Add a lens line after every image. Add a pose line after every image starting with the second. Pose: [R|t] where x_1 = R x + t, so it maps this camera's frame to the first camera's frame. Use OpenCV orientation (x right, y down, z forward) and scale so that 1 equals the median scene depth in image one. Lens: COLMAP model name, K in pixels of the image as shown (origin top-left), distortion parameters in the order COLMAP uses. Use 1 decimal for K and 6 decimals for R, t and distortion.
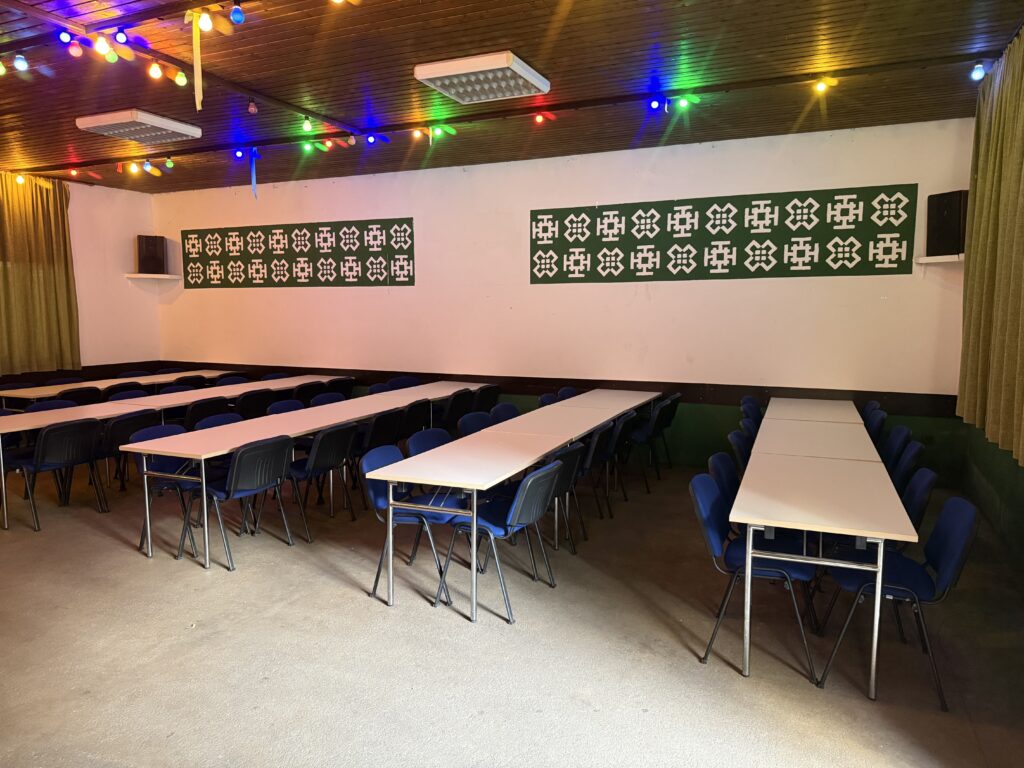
lens RADIAL K [[721.9, 0, 512.0], [0, 721.9, 384.0], [0, 0, 1]] dist [0.078197, -0.097090]
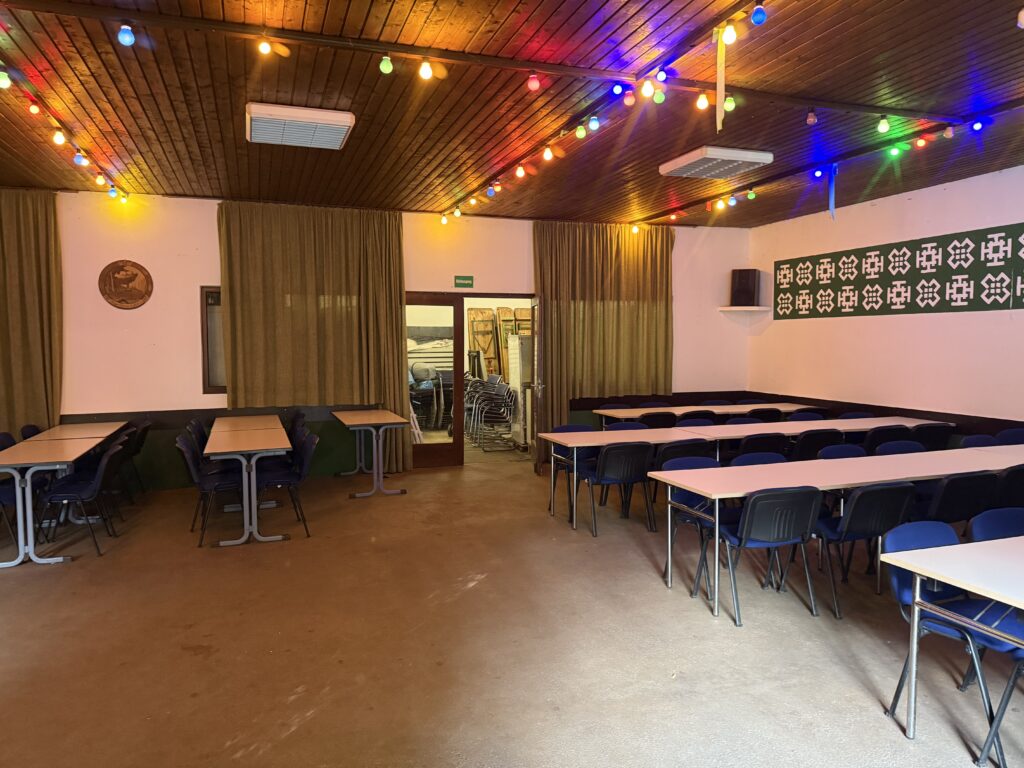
lens RADIAL K [[717.3, 0, 512.0], [0, 717.3, 384.0], [0, 0, 1]] dist [0.027525, -0.041983]
pose [[0.671544, 0.045211, -0.739584, 0.063541], [-0.076060, 0.997070, -0.008111, -0.013783], [0.737050, 0.061700, 0.673016, 0.136896]]
